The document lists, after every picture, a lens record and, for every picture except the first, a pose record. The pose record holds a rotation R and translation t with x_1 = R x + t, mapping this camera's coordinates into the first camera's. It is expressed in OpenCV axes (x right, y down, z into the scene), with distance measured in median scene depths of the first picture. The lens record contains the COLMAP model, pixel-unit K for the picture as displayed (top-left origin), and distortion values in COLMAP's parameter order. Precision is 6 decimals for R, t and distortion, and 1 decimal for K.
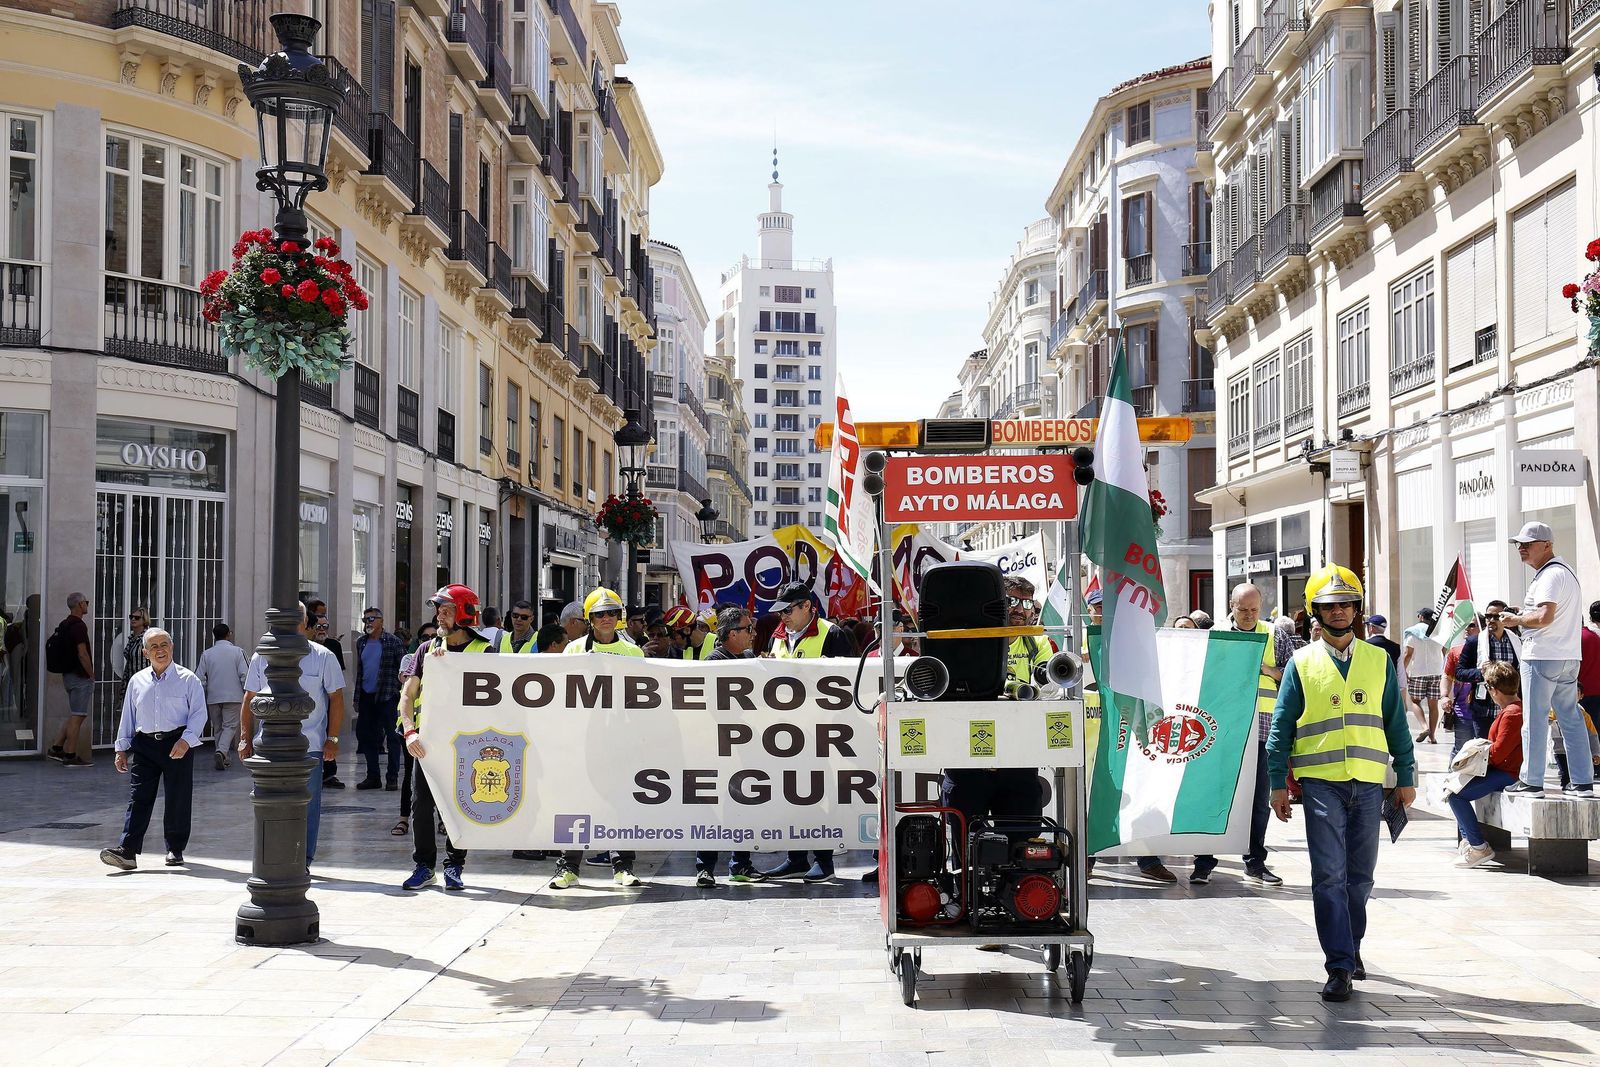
lens RADIAL K [[1943.1, 0, 800.0], [0, 1943.1, 533.5], [0, 0, 1]] dist [0.070412, -0.003512]
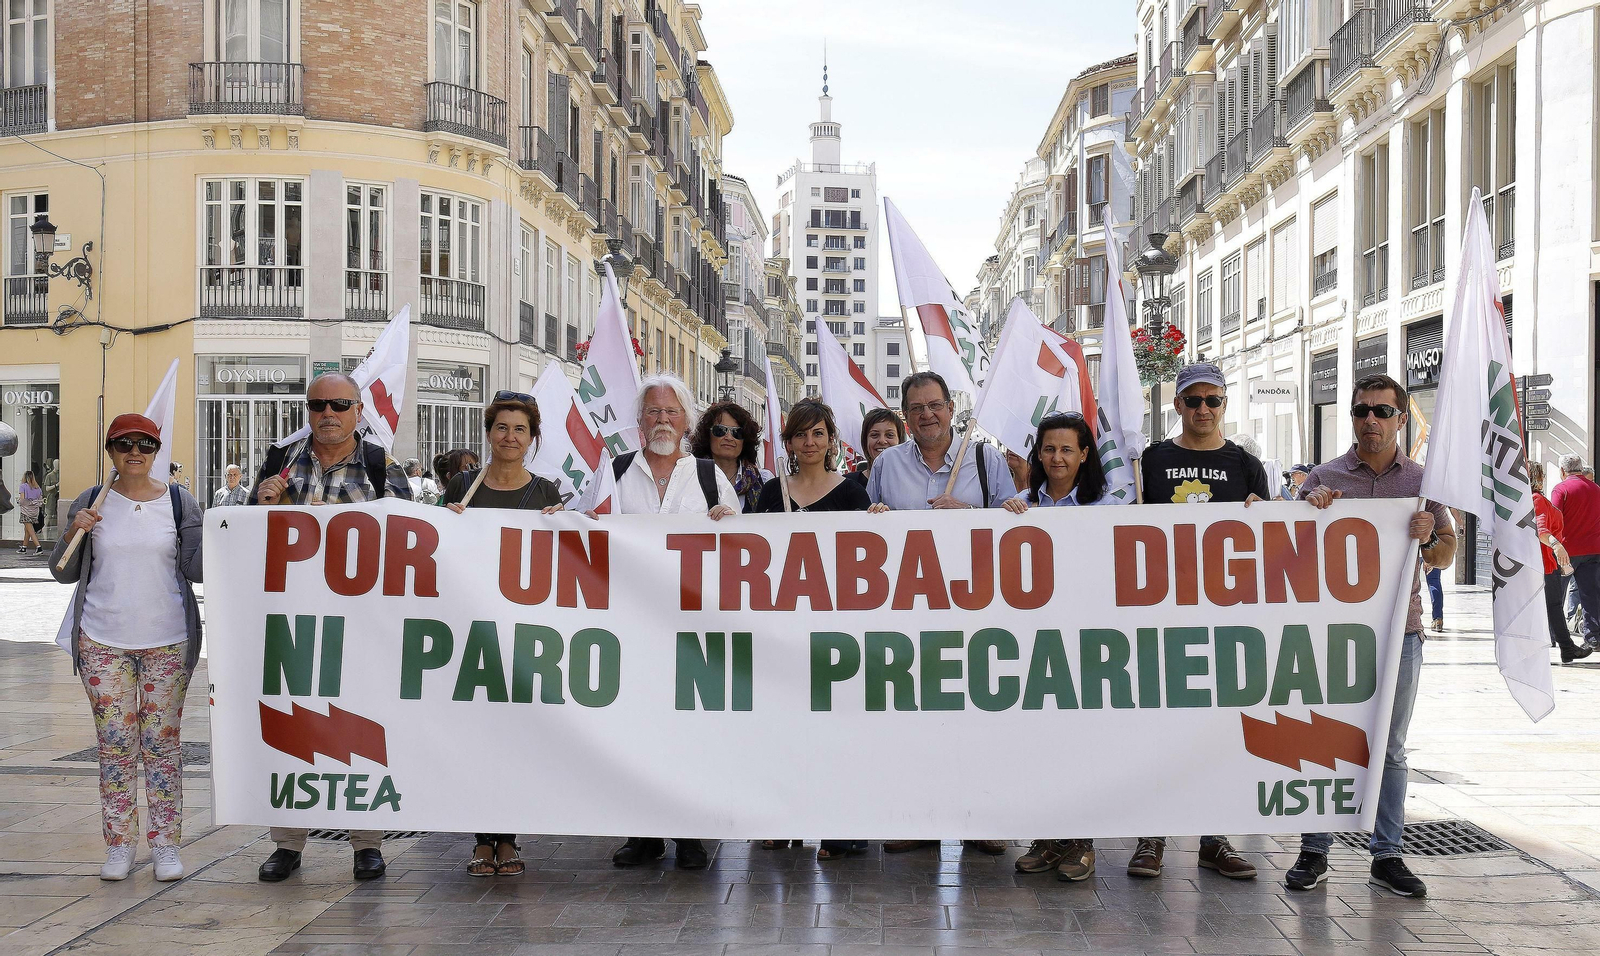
lens RADIAL K [[2029.3, 0, 800.0], [0, 2029.3, 478.0], [0, 0, 1]] dist [0.003029, 0.046750]
pose [[0.999605, 0.003637, -0.027879, 0.013814], [-0.002410, 0.999032, 0.043919, -0.019824], [0.028012, -0.043835, 0.998646, -0.424549]]
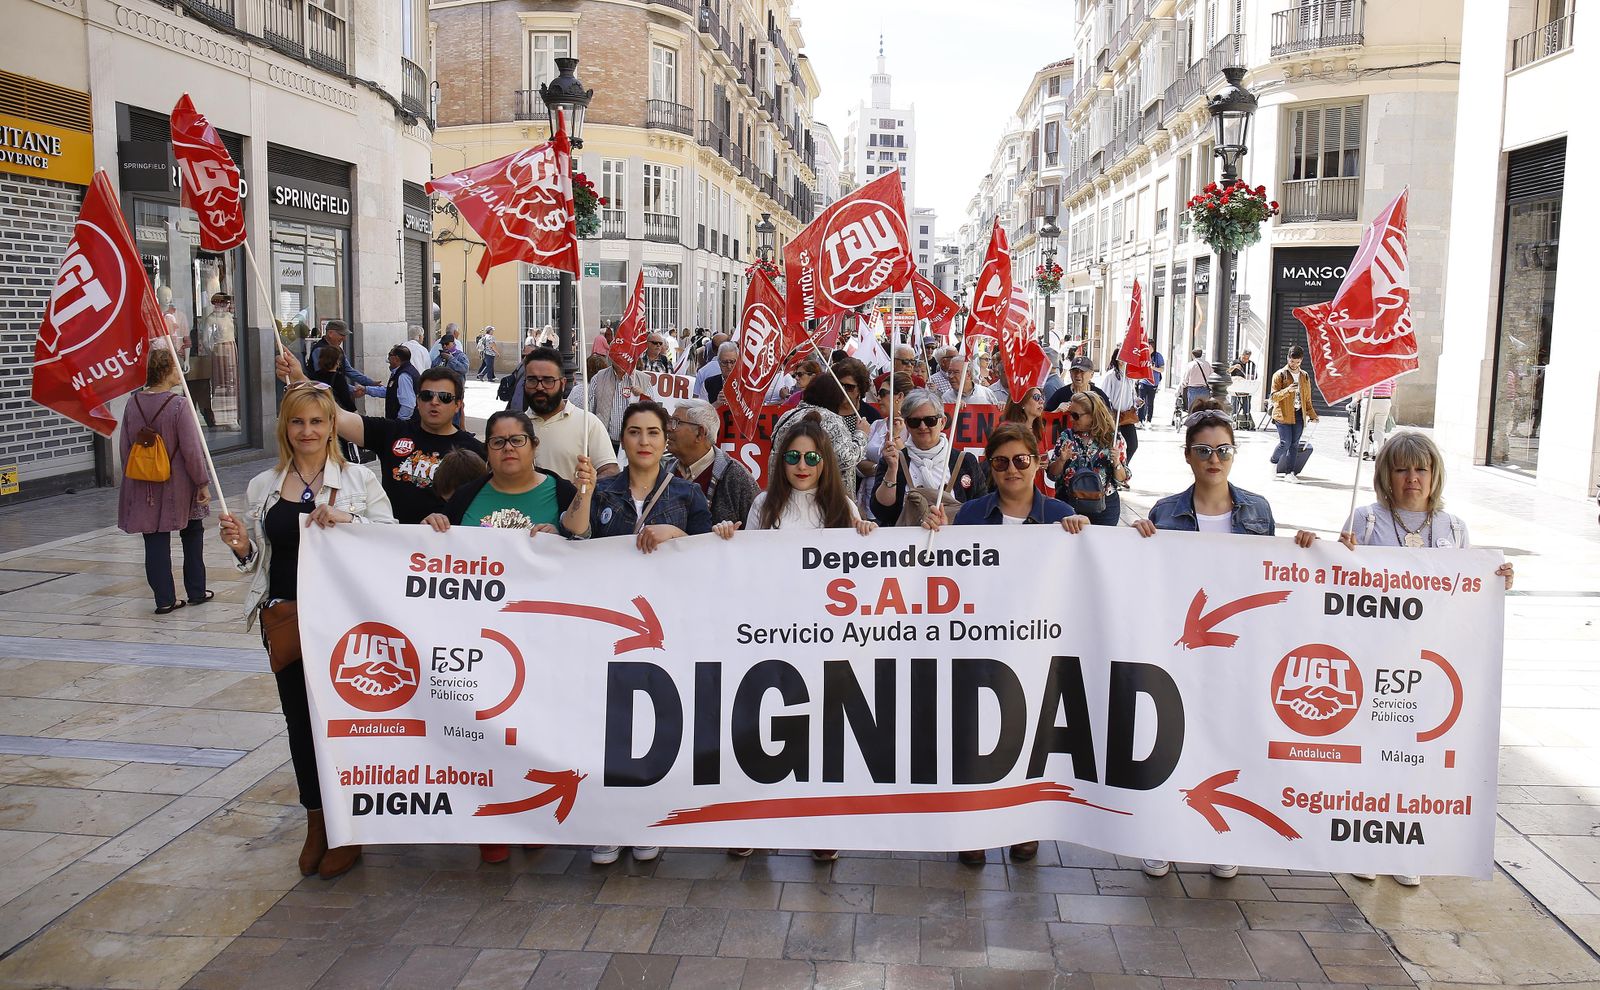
lens RADIAL K [[1510.4, 0, 845.2], [0, 1510.4, 497.5], [0, 0, 1]] dist [-0.111351, 0.000520]
pose [[0.999142, 0.023338, -0.034226, 0.020173], [-0.017119, 0.984970, 0.171872, -0.057968], [0.037722, -0.171139, 0.984525, -0.722366]]
